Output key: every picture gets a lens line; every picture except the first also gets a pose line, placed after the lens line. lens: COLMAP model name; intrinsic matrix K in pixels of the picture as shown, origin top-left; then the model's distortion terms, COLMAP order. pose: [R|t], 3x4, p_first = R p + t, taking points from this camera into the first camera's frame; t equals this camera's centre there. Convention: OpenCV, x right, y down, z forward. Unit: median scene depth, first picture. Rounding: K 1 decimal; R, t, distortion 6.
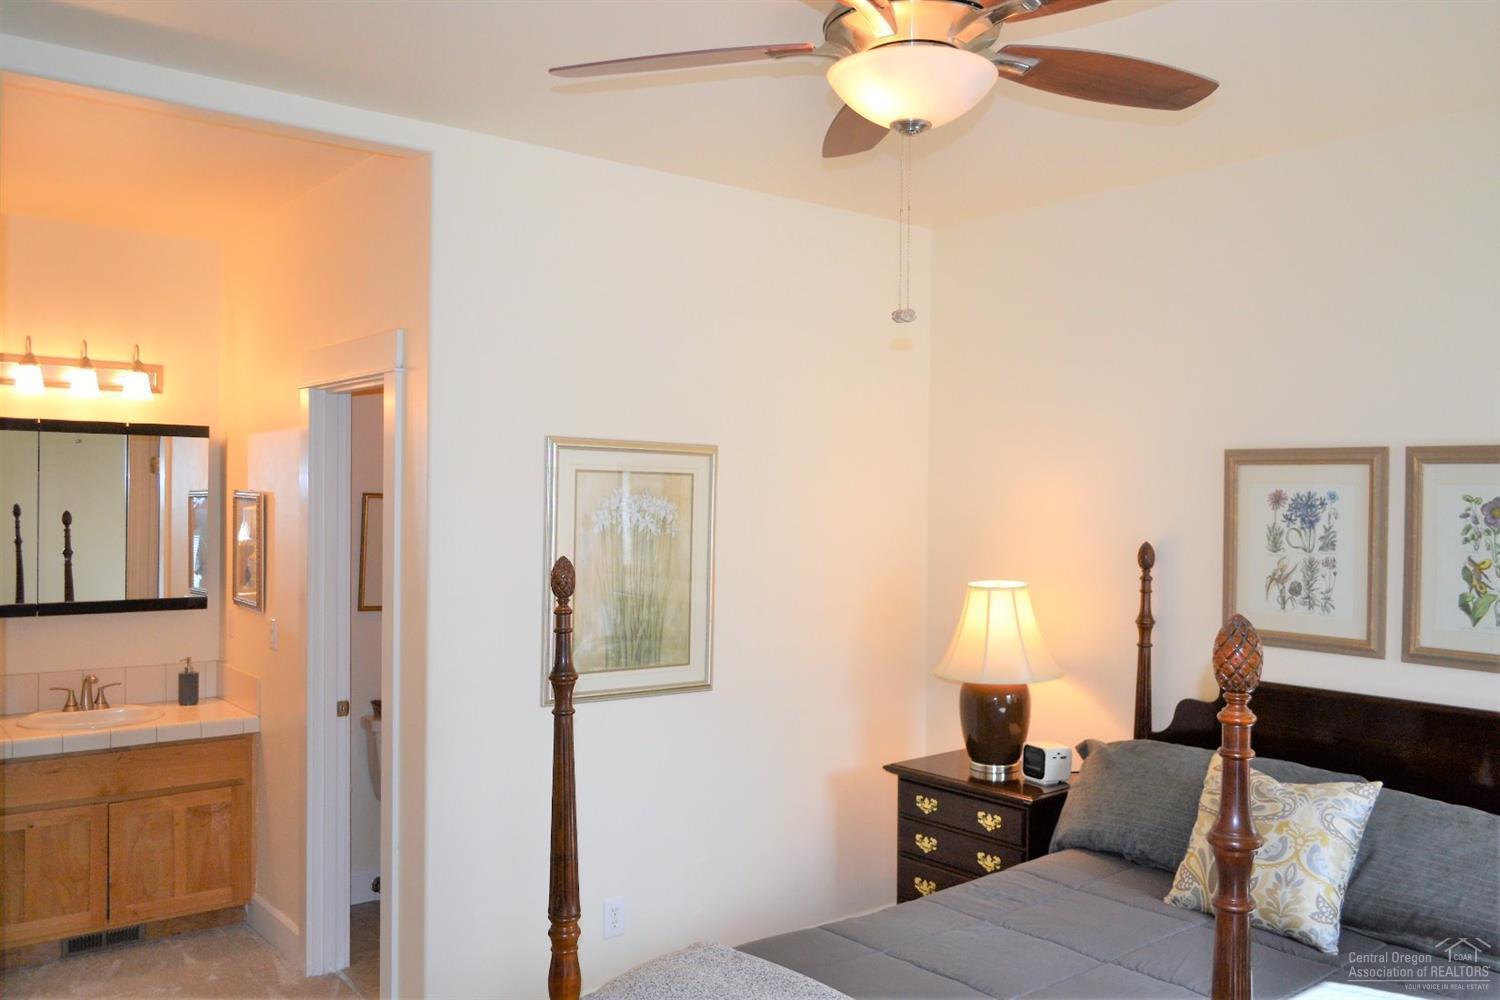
lens RADIAL K [[1202.9, 0, 753.6], [0, 1202.9, 515.1], [0, 0, 1]] dist [-0.006523, -0.003245]
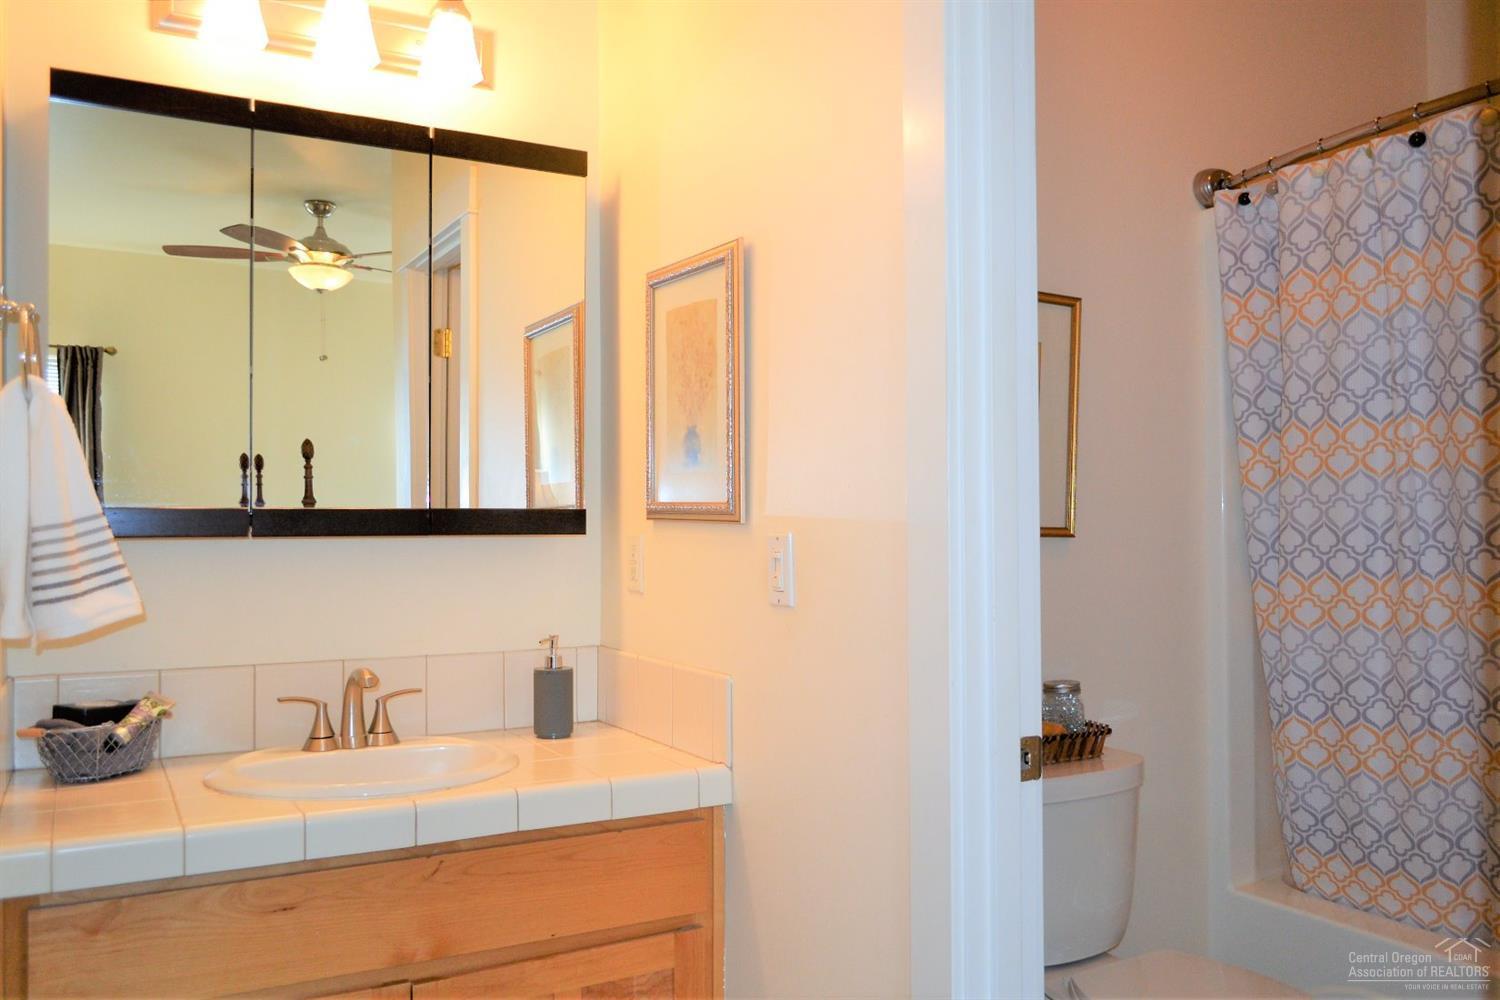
lens RADIAL K [[1226.0, 0, 765.6], [0, 1226.0, 507.1], [0, 0, 1]] dist [-0.007398, 0.008699]
pose [[0.987044, -0.018731, -0.159352, -0.327739], [0.014764, 0.999552, -0.026044, 0.086247], [0.159768, 0.023354, 0.986878, 0.567918]]
